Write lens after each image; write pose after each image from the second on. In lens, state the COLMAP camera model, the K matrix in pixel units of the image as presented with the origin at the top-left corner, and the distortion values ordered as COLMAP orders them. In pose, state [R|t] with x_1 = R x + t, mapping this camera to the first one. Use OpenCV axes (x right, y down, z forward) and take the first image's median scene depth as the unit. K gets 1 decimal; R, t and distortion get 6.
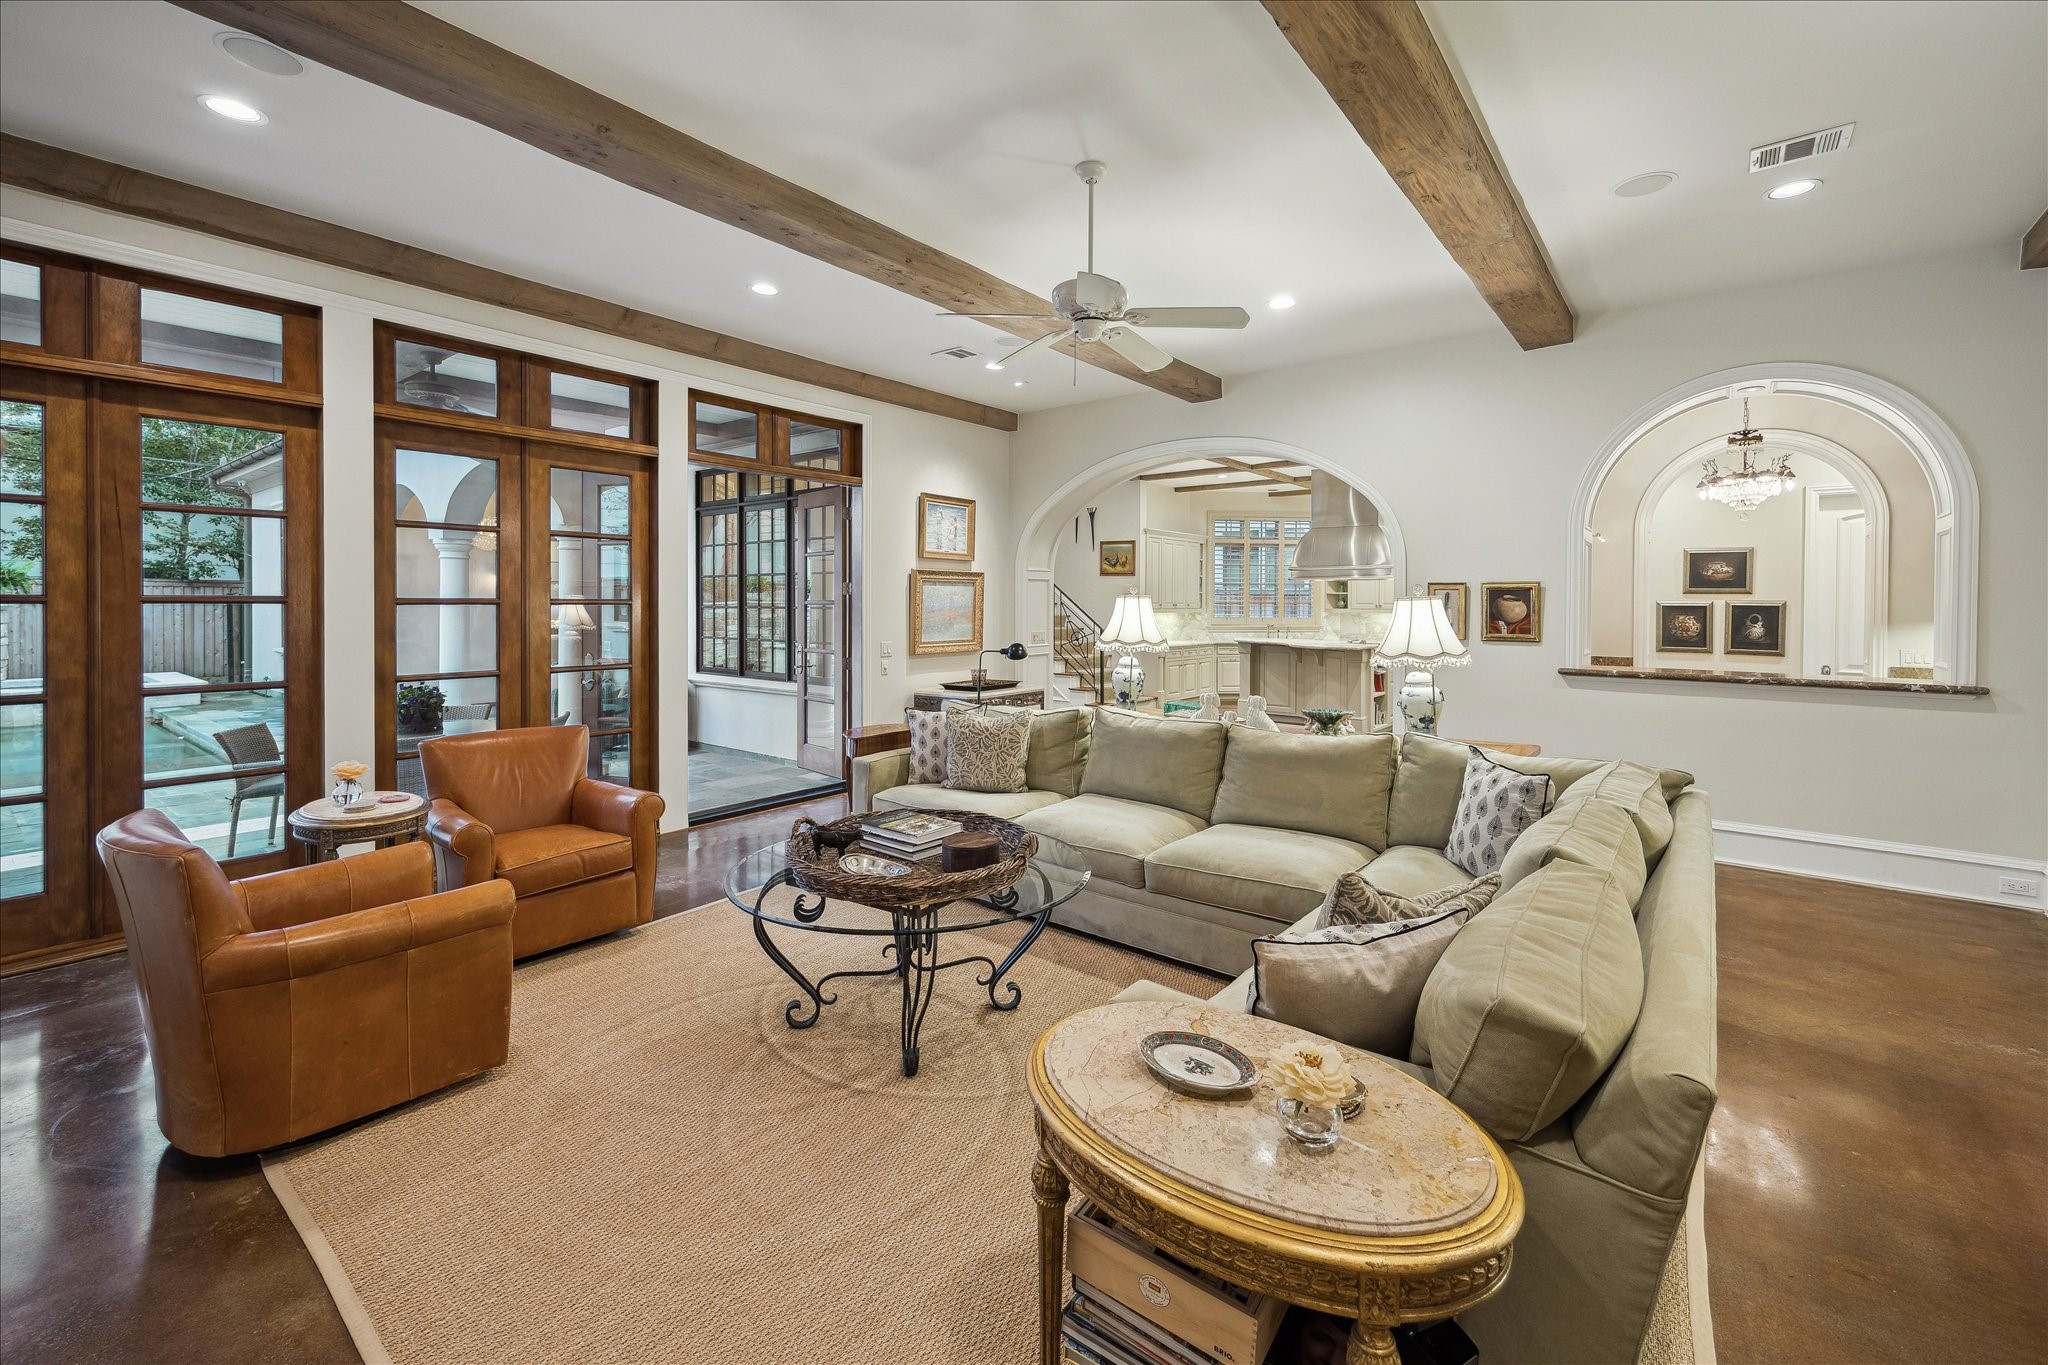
lens RADIAL K [[846.5, 0, 1017.5], [0, 846.5, 614.4], [0, 0, 1]] dist [0.000073, -0.000027]
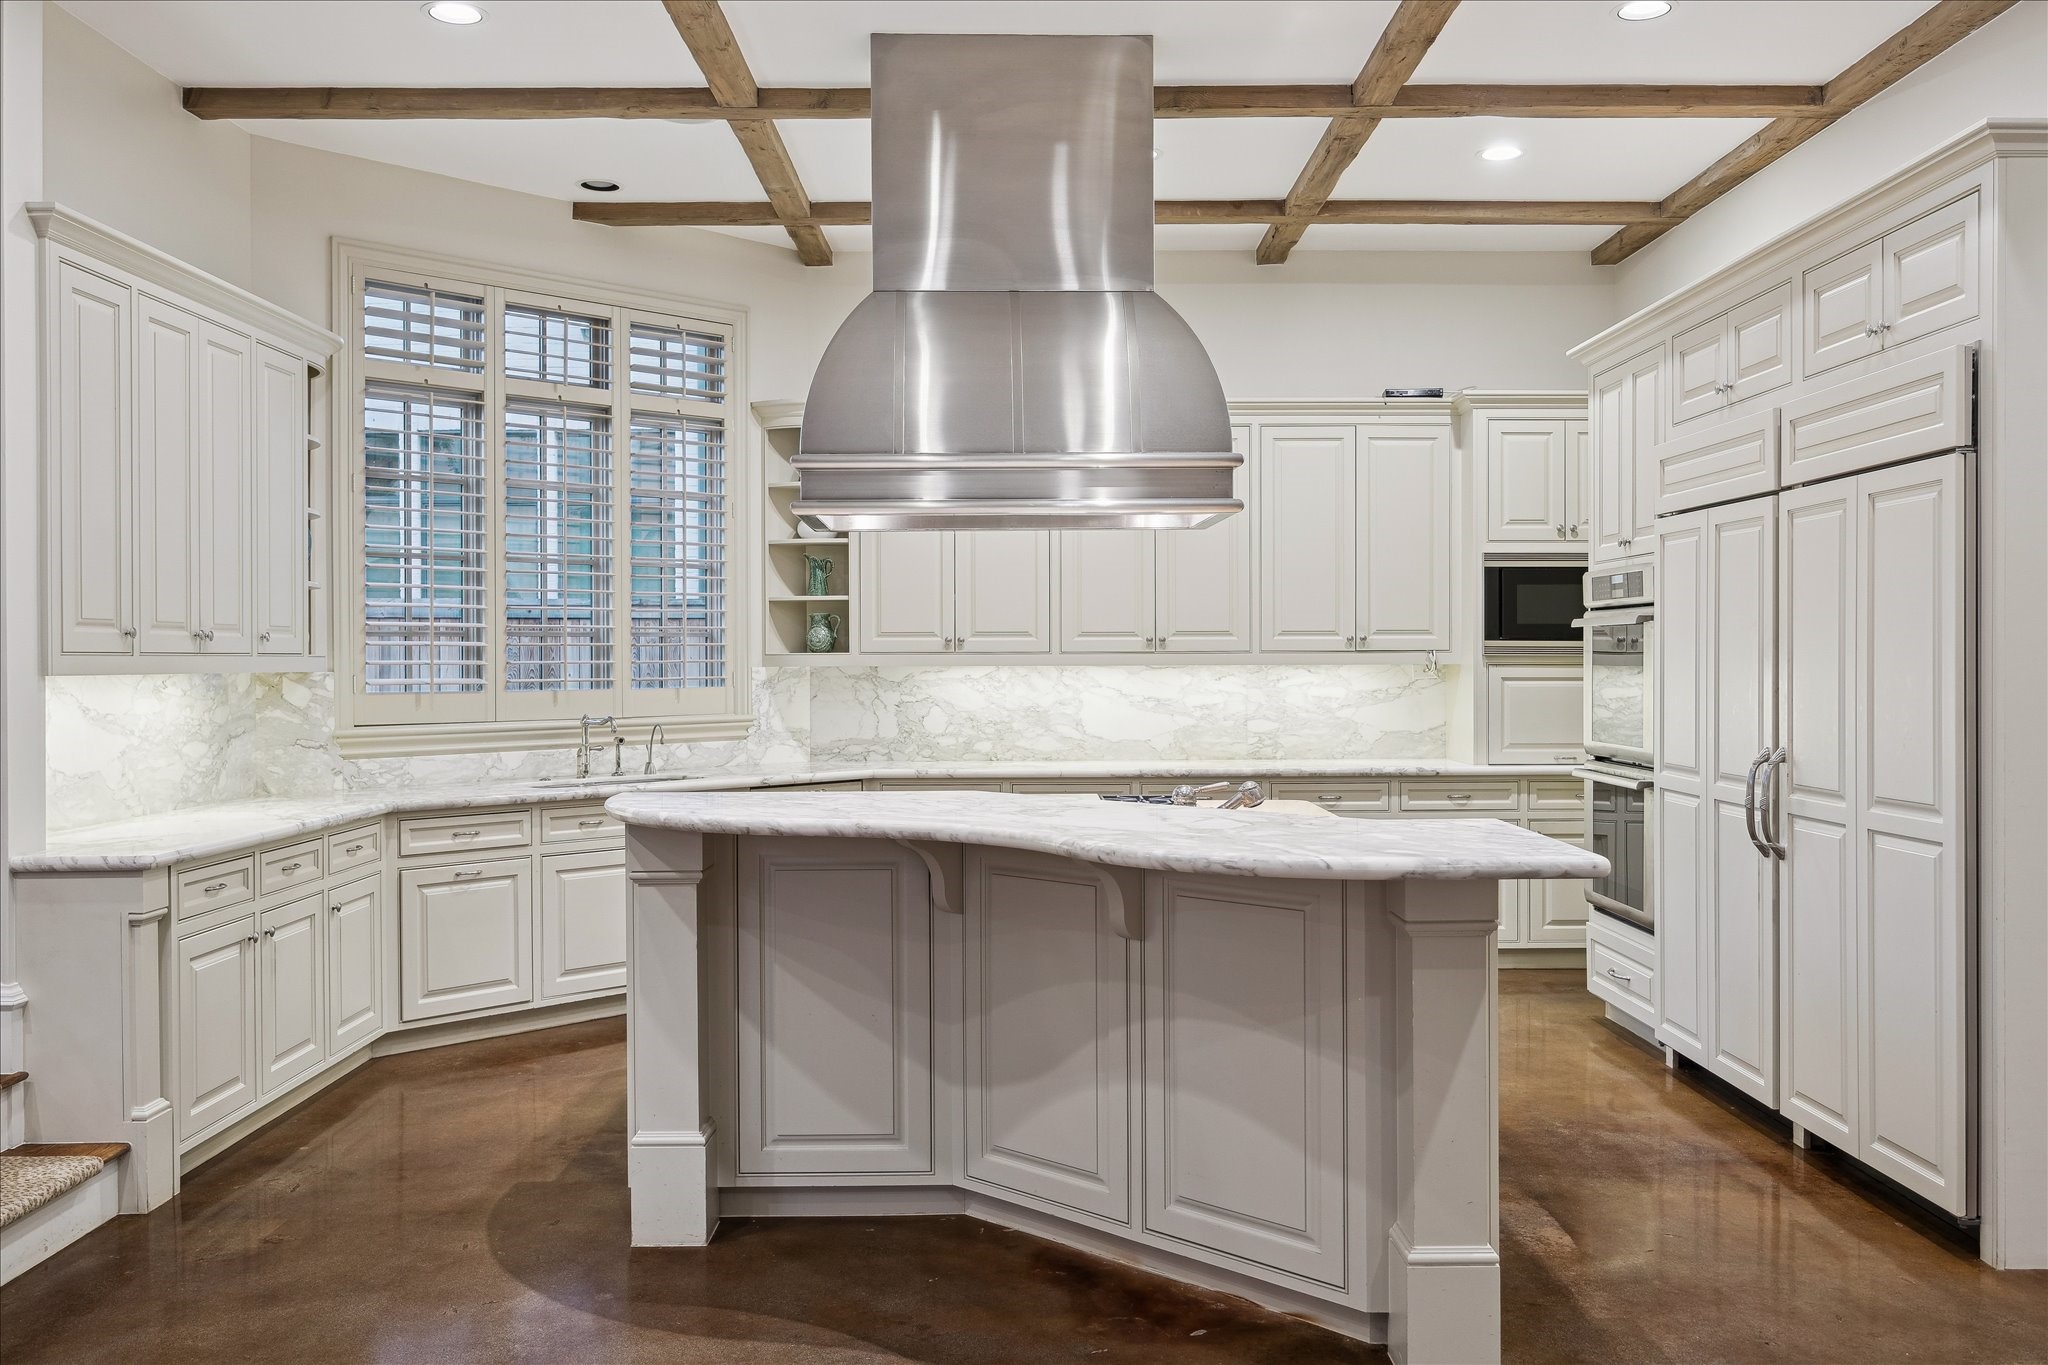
lens RADIAL K [[1758.2, 0, 1024.0], [0, 1758.2, 682.5], [0, 0, 1]] dist [-0.002311, 0.000463]
pose [[0.778038, -0.015675, 0.628021, 0.159328], [0.015689, 0.999862, 0.005519, 0.001824], [-0.628021, 0.005559, 0.778177, 1.176966]]
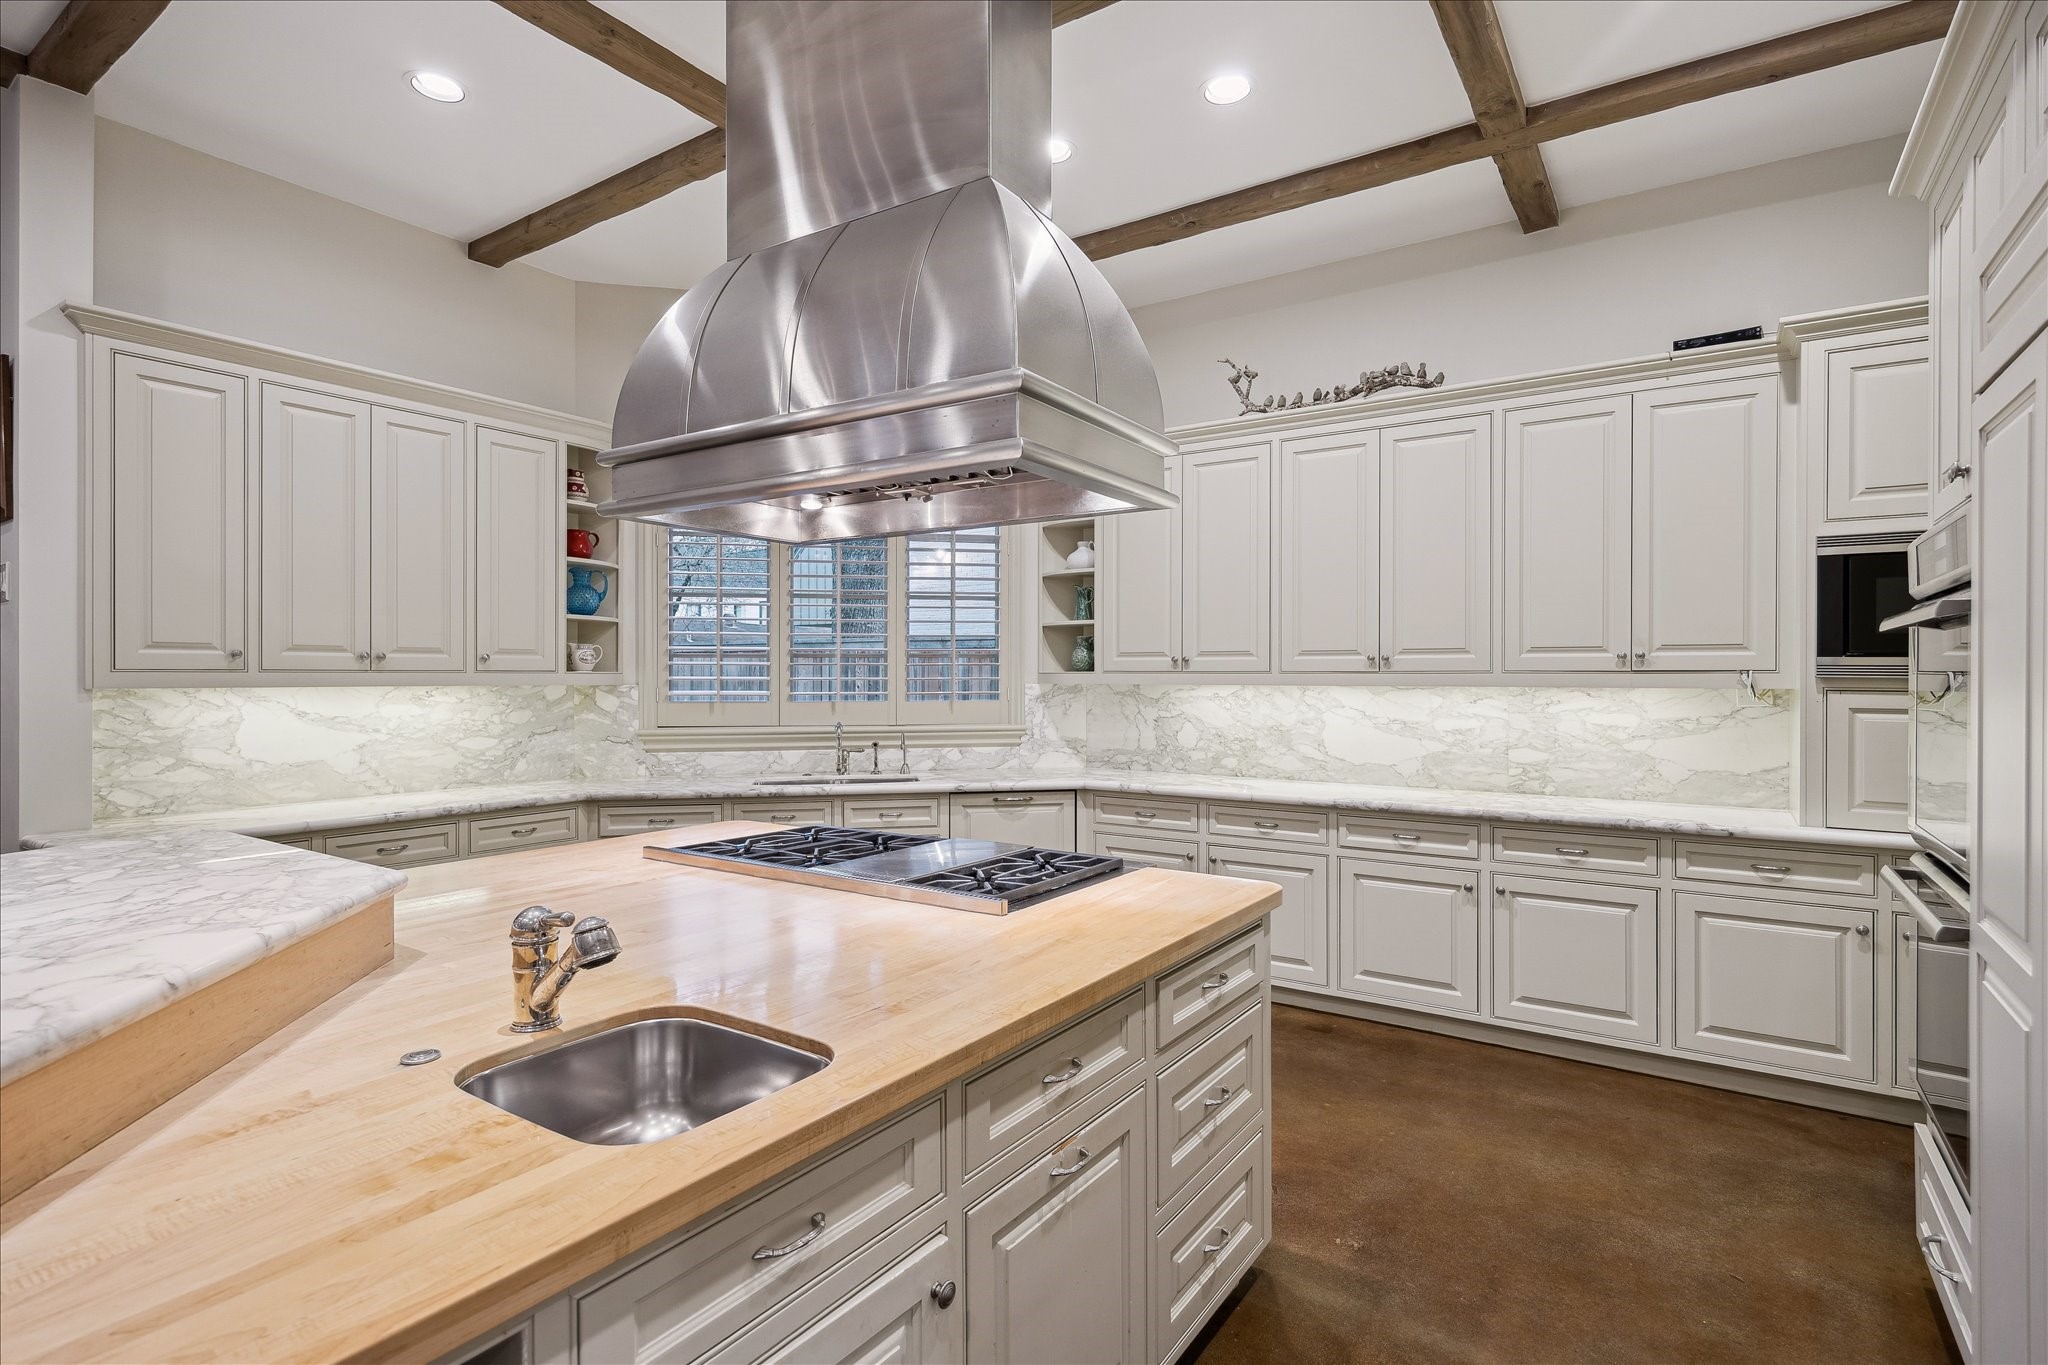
lens RADIAL K [[1001.3, 0, 1030.3], [0, 1001.3, 683.8], [0, 0, 1]] dist [0.001433, -0.000452]
pose [[0.997126, -0.003110, 0.075700, 0.785217], [0.003560, 0.999977, -0.005810, -0.000708], [-0.075680, 0.006062, 0.997114, 1.472464]]
